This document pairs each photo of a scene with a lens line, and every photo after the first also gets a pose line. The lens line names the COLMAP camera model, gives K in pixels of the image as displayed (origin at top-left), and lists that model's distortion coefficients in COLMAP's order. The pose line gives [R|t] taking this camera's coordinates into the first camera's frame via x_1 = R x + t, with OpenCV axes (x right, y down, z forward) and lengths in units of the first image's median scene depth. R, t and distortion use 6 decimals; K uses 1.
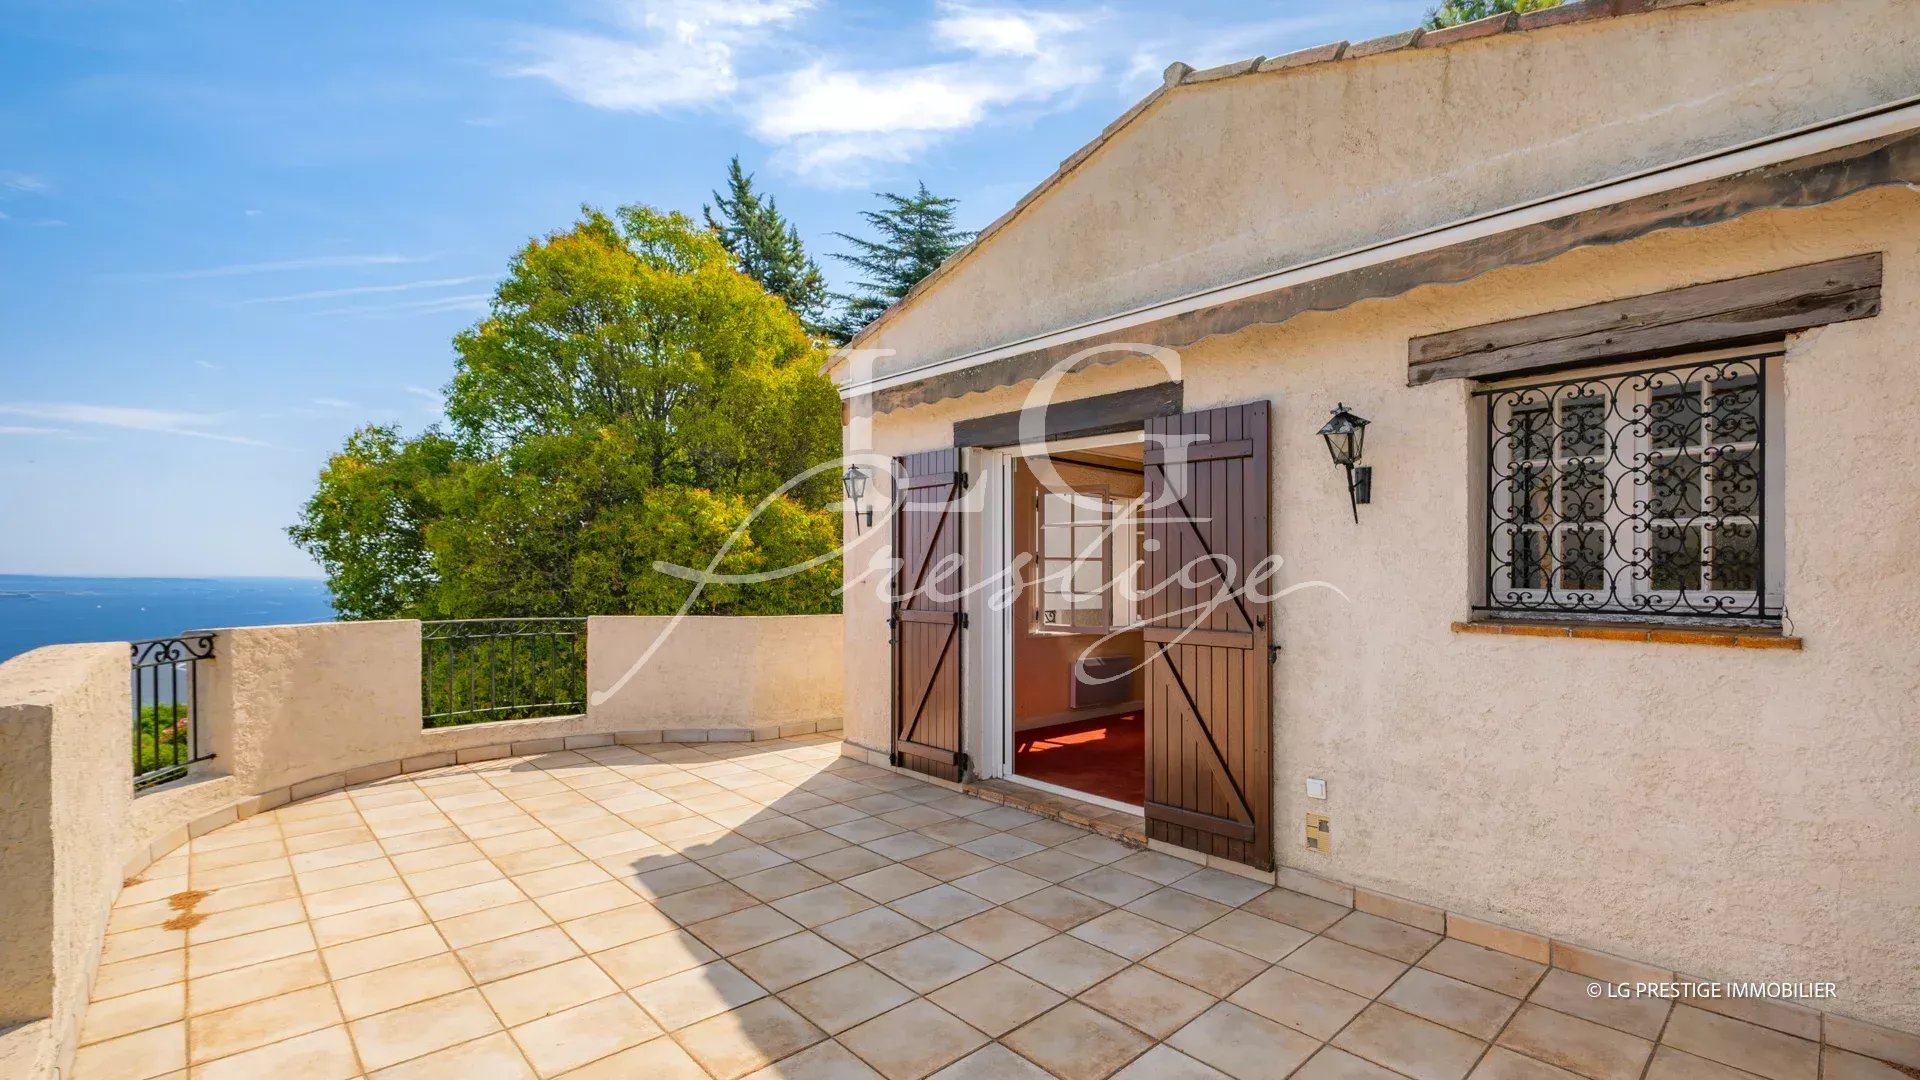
lens RADIAL K [[845.8, 0, 976.2], [0, 845.8, 572.4], [0, 0, 1]] dist [-0.003036, -0.000184]
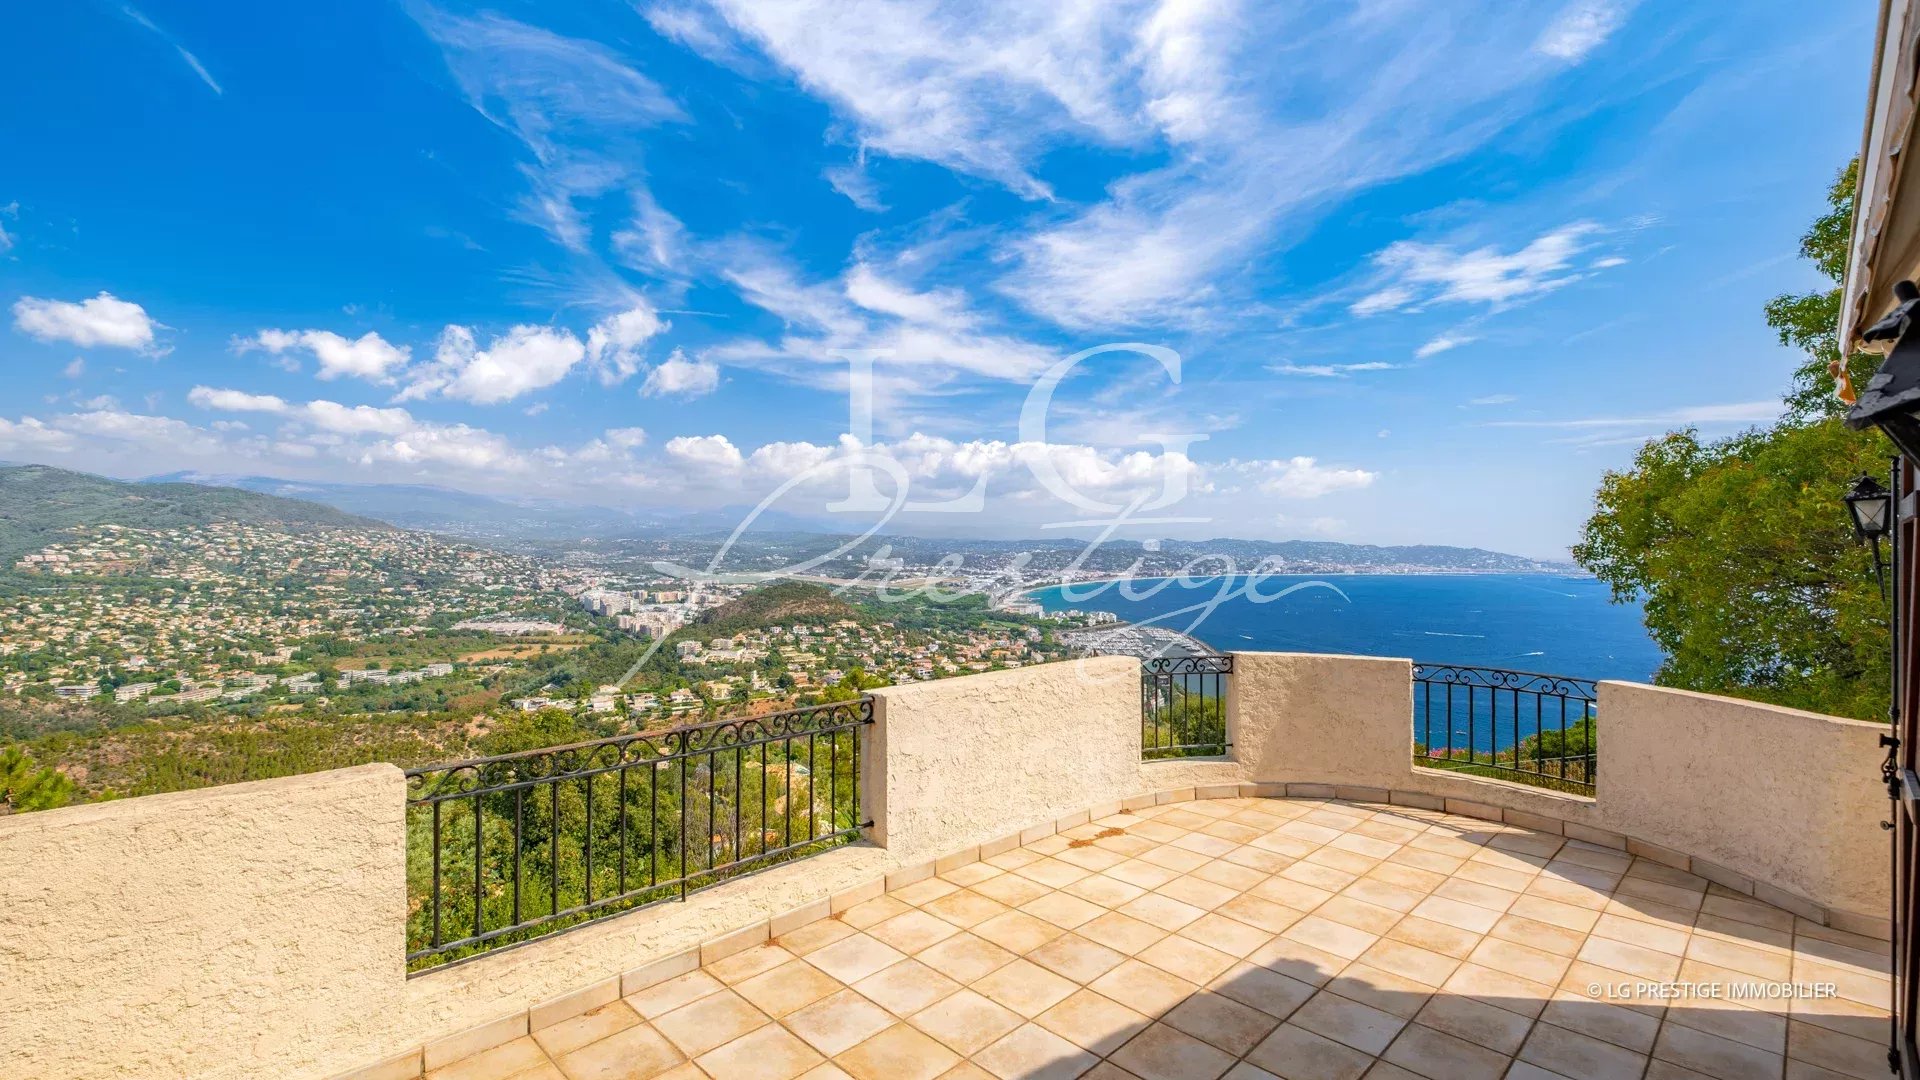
lens RADIAL K [[845.8, 0, 978.9], [0, 845.8, 545.6], [0, 0, 1]] dist [-0.003036, -0.000184]
pose [[0.050323, -0.006953, -0.998709, 0.445225], [-0.011606, 0.999904, -0.007546, -0.090110], [0.998666, 0.011971, 0.050238, 0.509951]]
